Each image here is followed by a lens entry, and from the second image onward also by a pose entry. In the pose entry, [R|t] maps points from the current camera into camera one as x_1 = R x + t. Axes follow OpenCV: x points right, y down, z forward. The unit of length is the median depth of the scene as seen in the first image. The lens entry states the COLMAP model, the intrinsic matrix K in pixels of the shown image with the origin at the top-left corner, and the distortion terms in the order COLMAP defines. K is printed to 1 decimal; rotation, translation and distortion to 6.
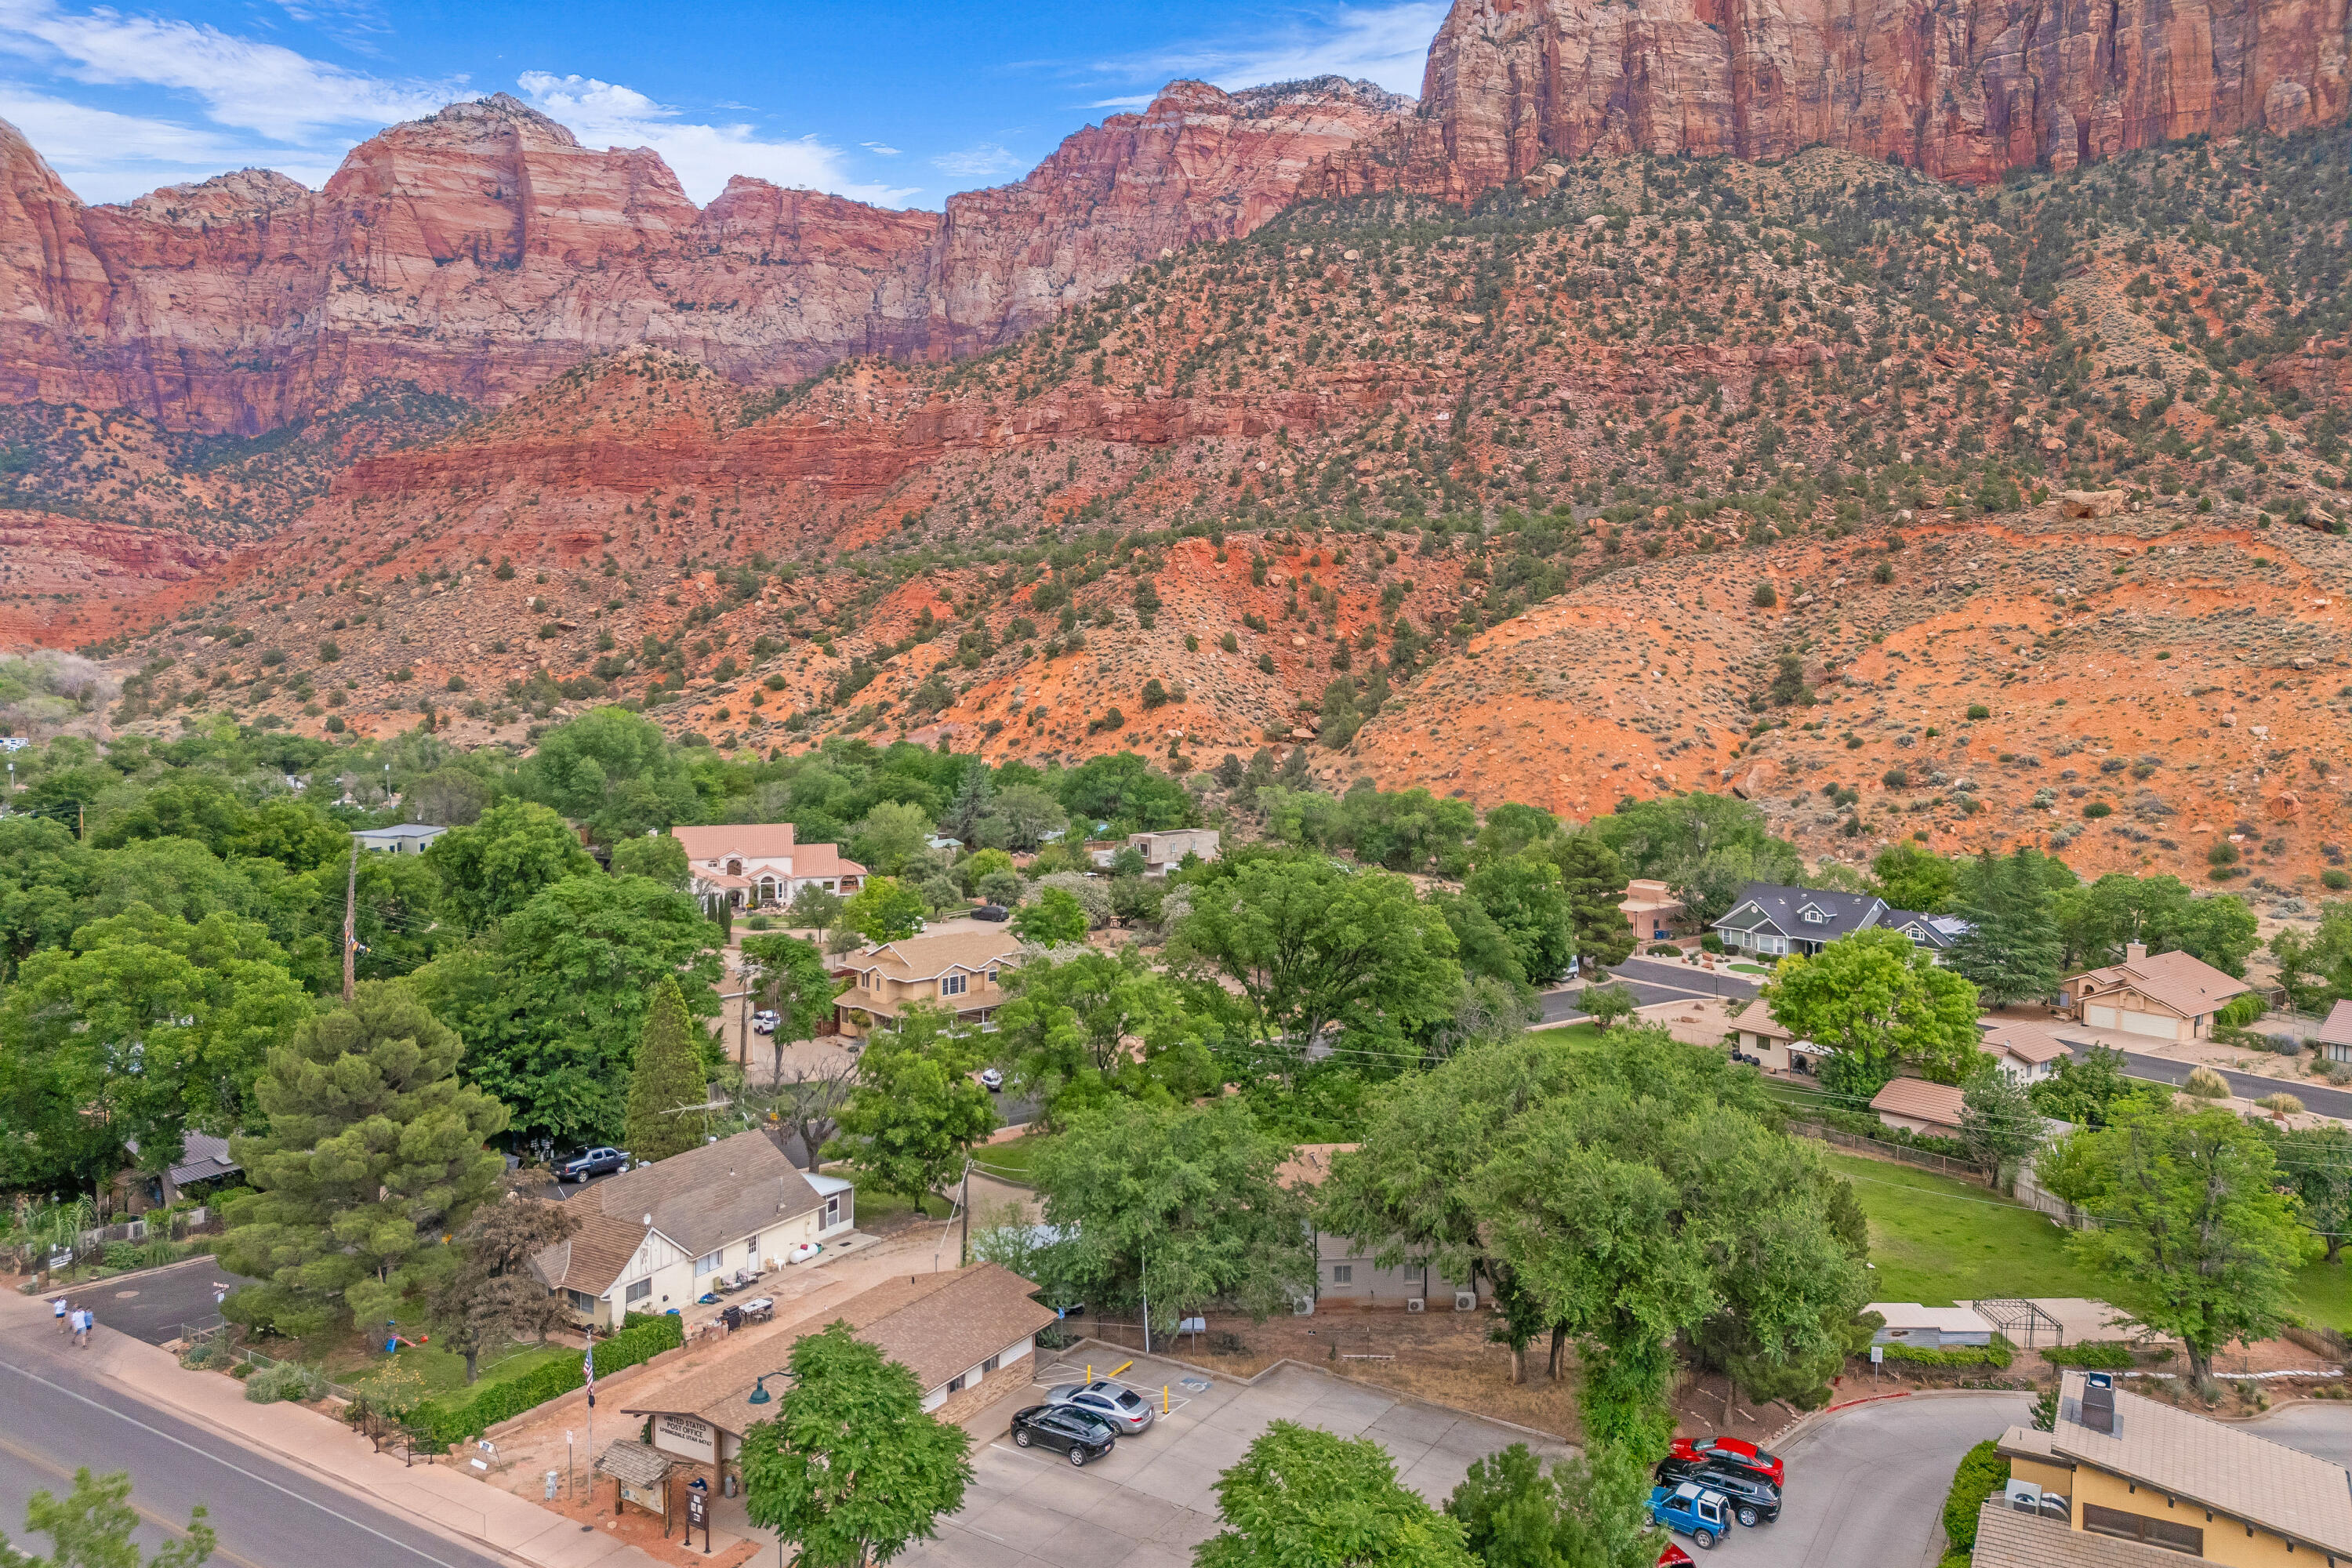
lens RADIAL K [[1733.4, 0, 1178.6], [0, 1733.4, 724.5], [0, 0, 1]] dist [0.074239, -0.080863]
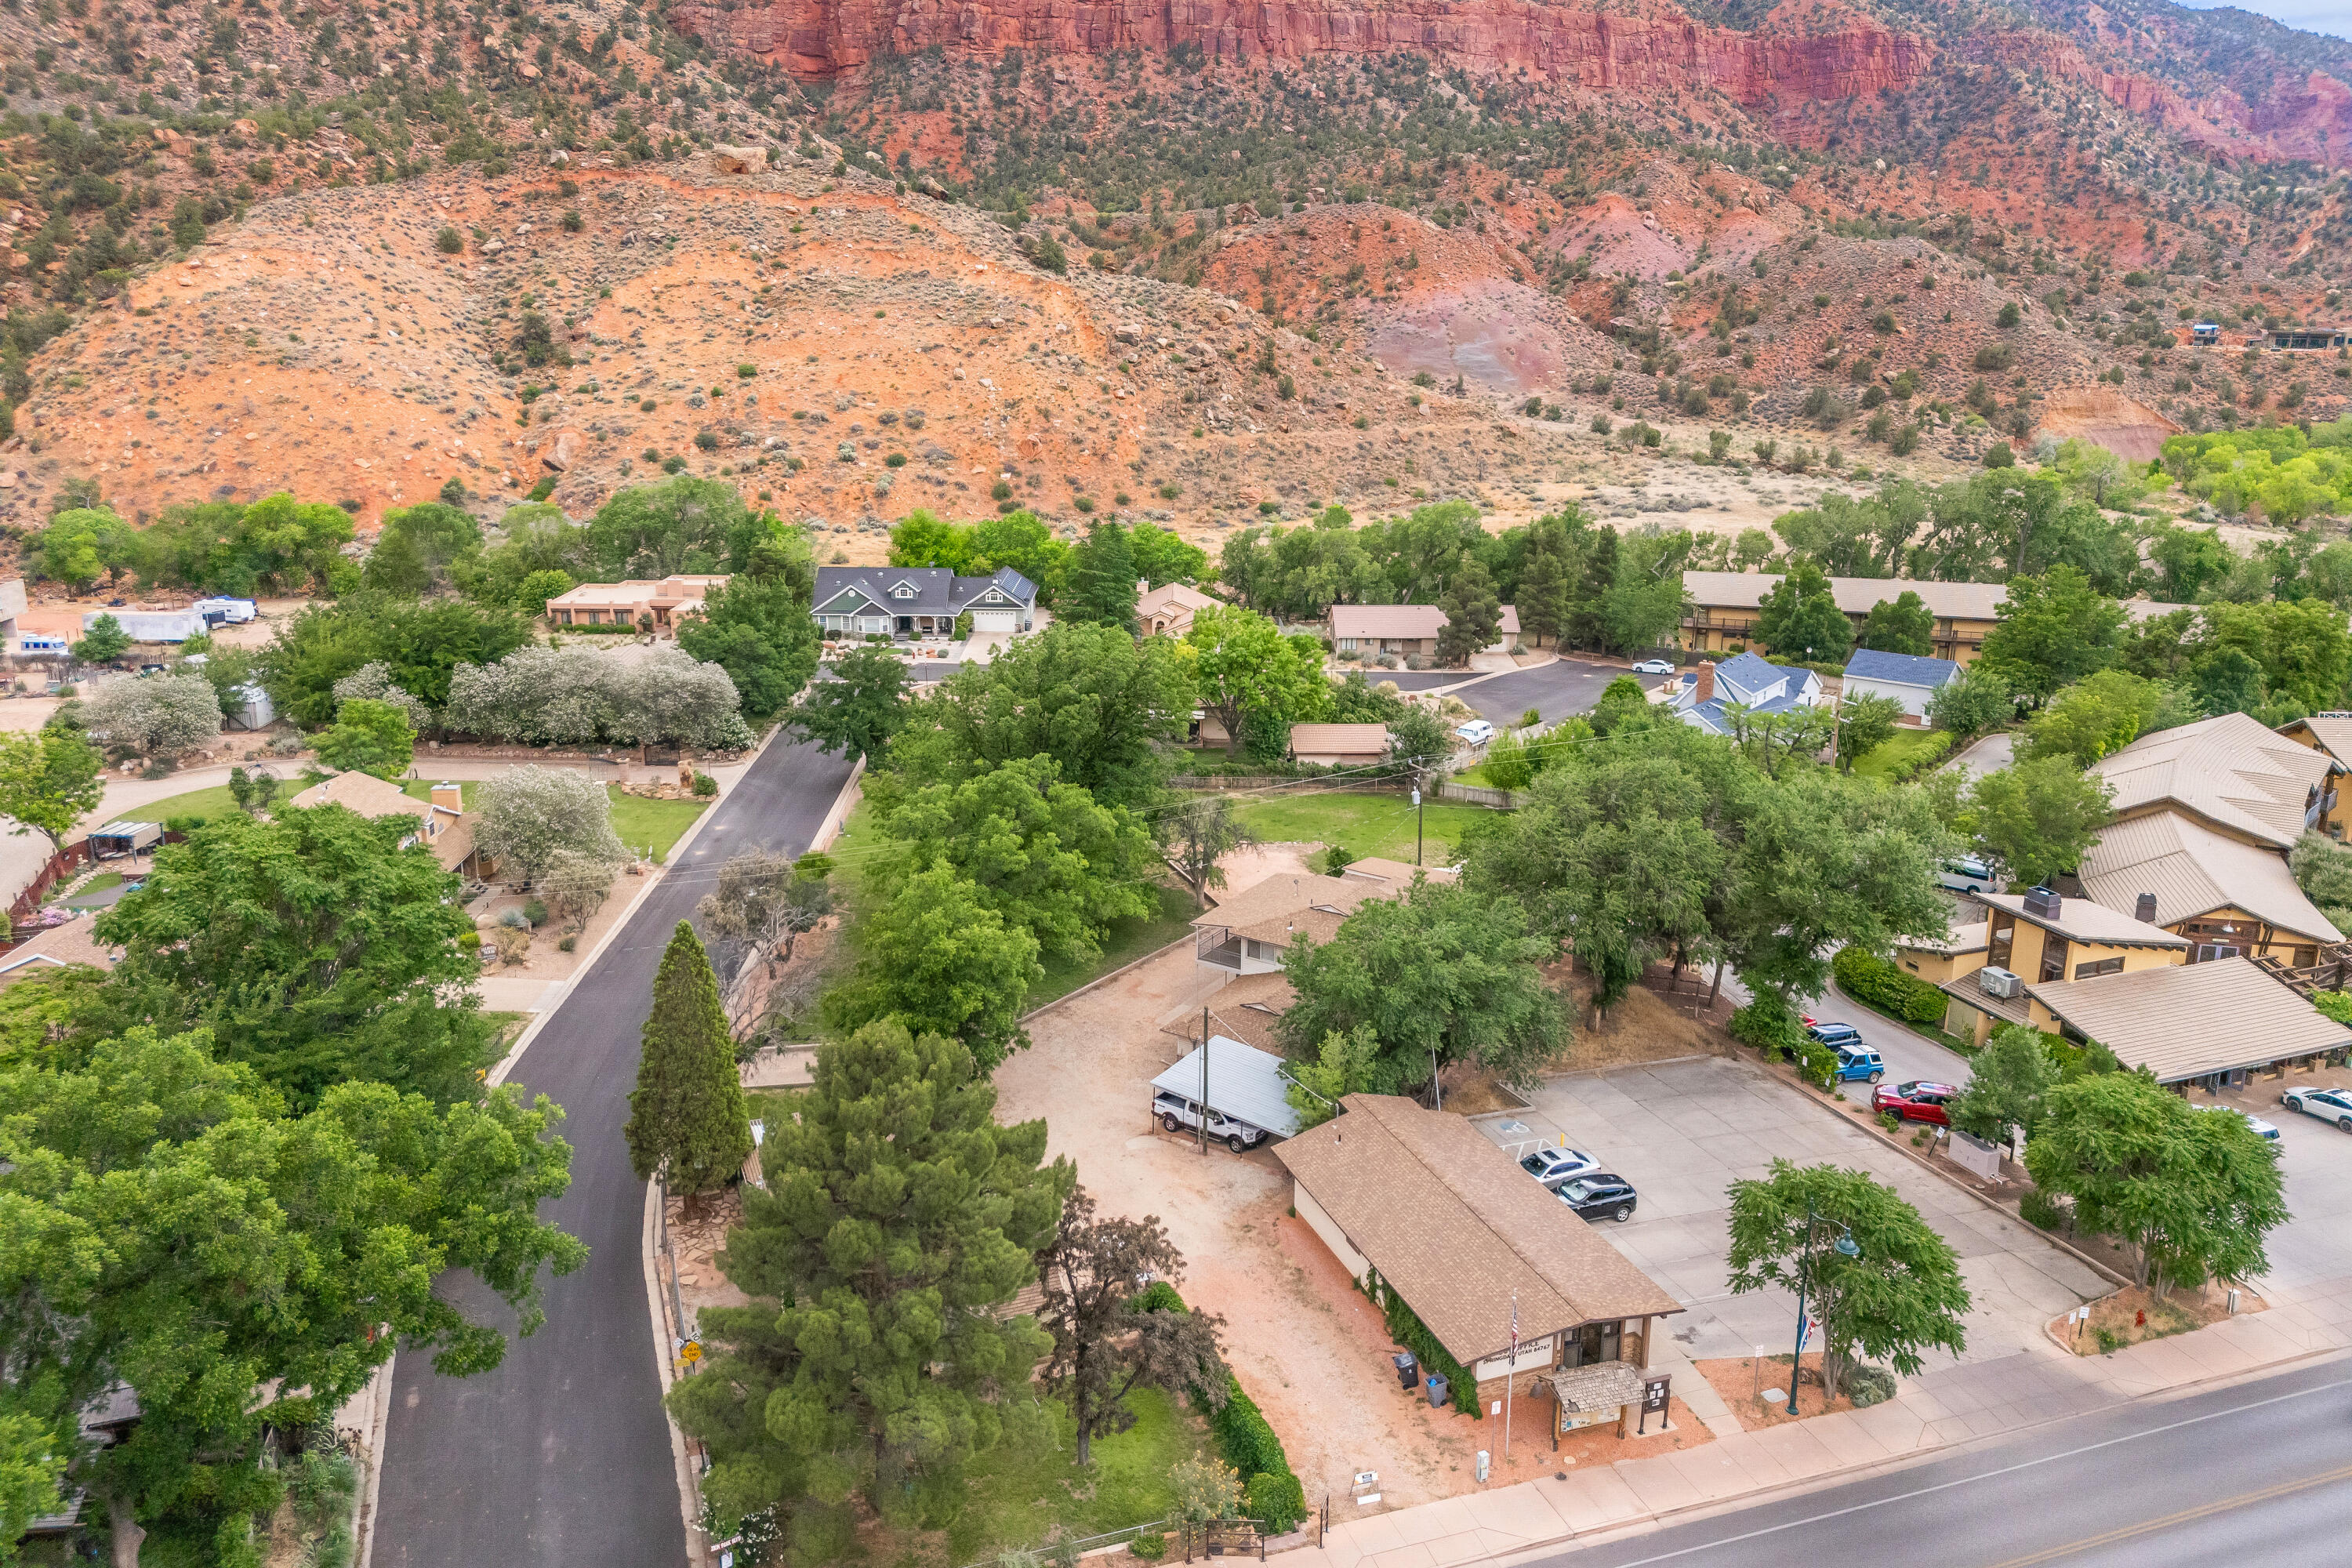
lens RADIAL K [[1733.4, 0, 1178.6], [0, 1733.4, 724.5], [0, 0, 1]] dist [0.074239, -0.080863]
pose [[0.619216, -0.193233, 0.761073, -0.206504], [0.026684, 0.973866, 0.225549, -0.027282], [-0.784767, -0.119355, 0.608190, 0.122185]]
